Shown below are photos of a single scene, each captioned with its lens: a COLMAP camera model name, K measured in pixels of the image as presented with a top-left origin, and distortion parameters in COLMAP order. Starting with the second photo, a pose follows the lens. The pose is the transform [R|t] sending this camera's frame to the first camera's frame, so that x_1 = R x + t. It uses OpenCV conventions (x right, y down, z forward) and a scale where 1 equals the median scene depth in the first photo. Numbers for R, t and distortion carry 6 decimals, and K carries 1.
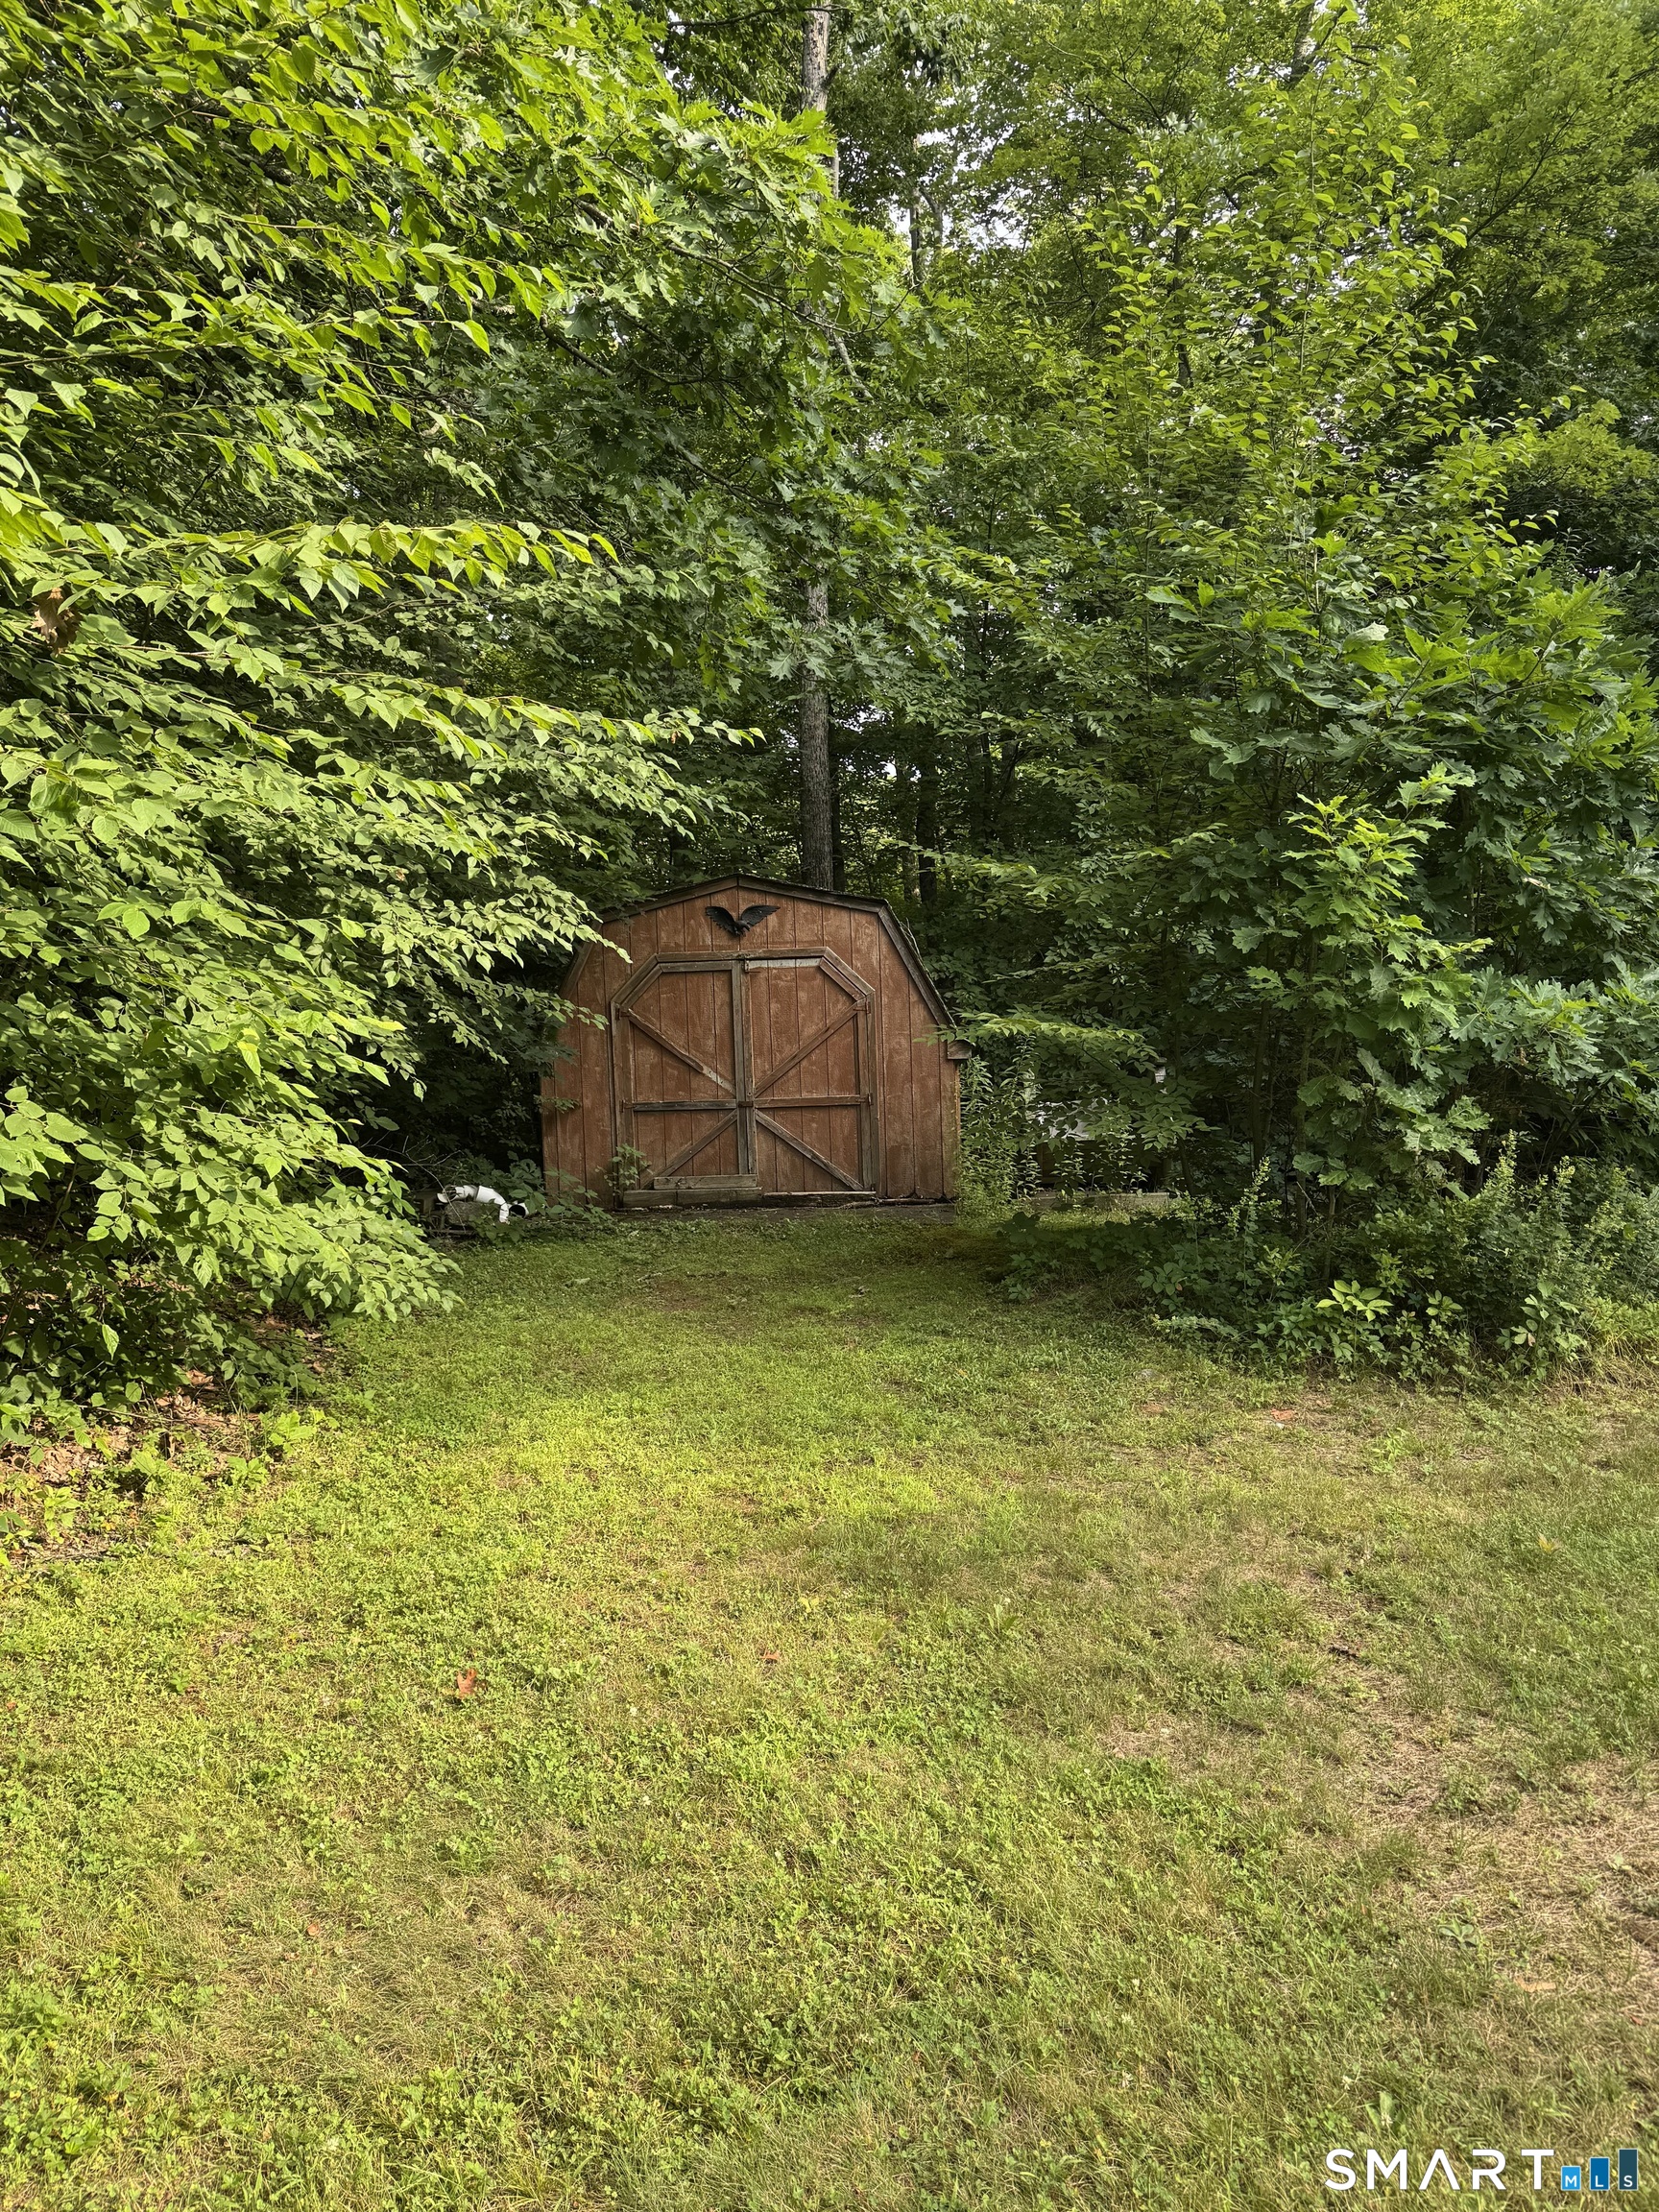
lens RADIAL K [[1529.8, 0, 829.5], [0, 1529.8, 1106.0], [0, 0, 1]] dist [0.006228, 0.001824]
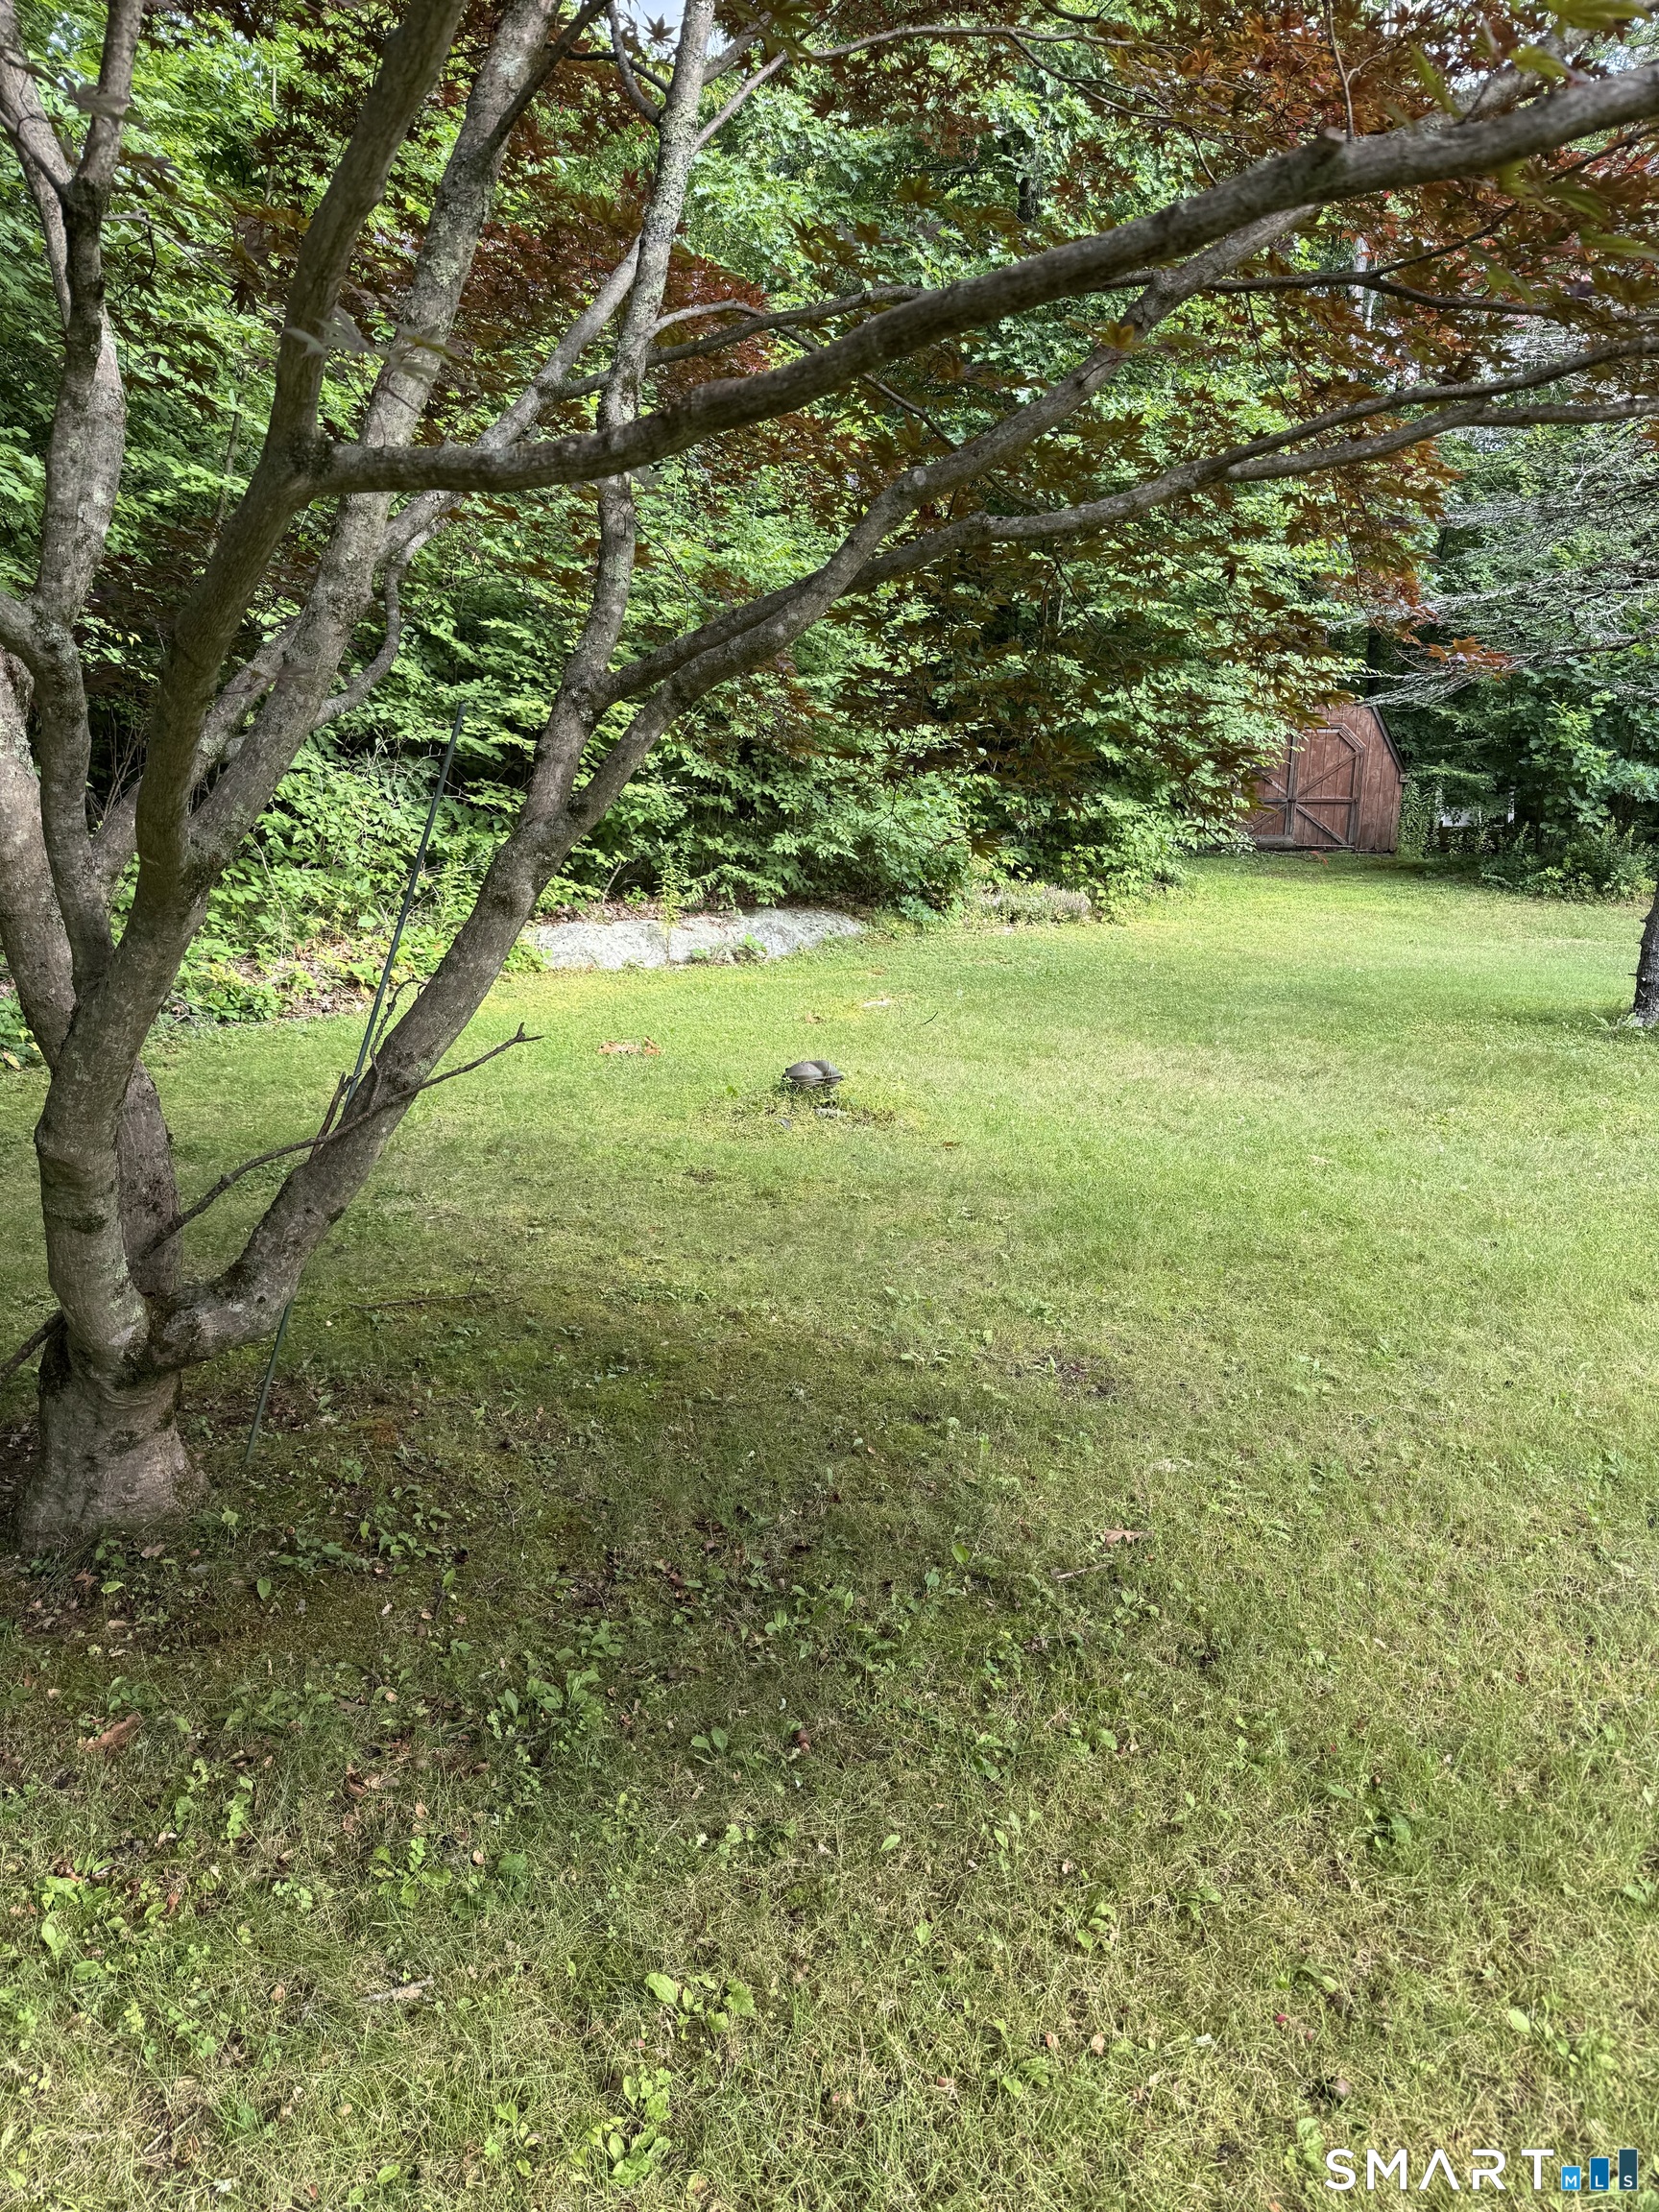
lens RADIAL K [[1529.8, 0, 829.5], [0, 1529.8, 1106.0], [0, 0, 1]] dist [0.006228, 0.001824]
pose [[0.973422, 0.089605, -0.210760, -0.356264], [-0.048486, 0.980053, 0.192733, 0.065909], [0.223825, -0.177391, 0.958350, -2.239864]]
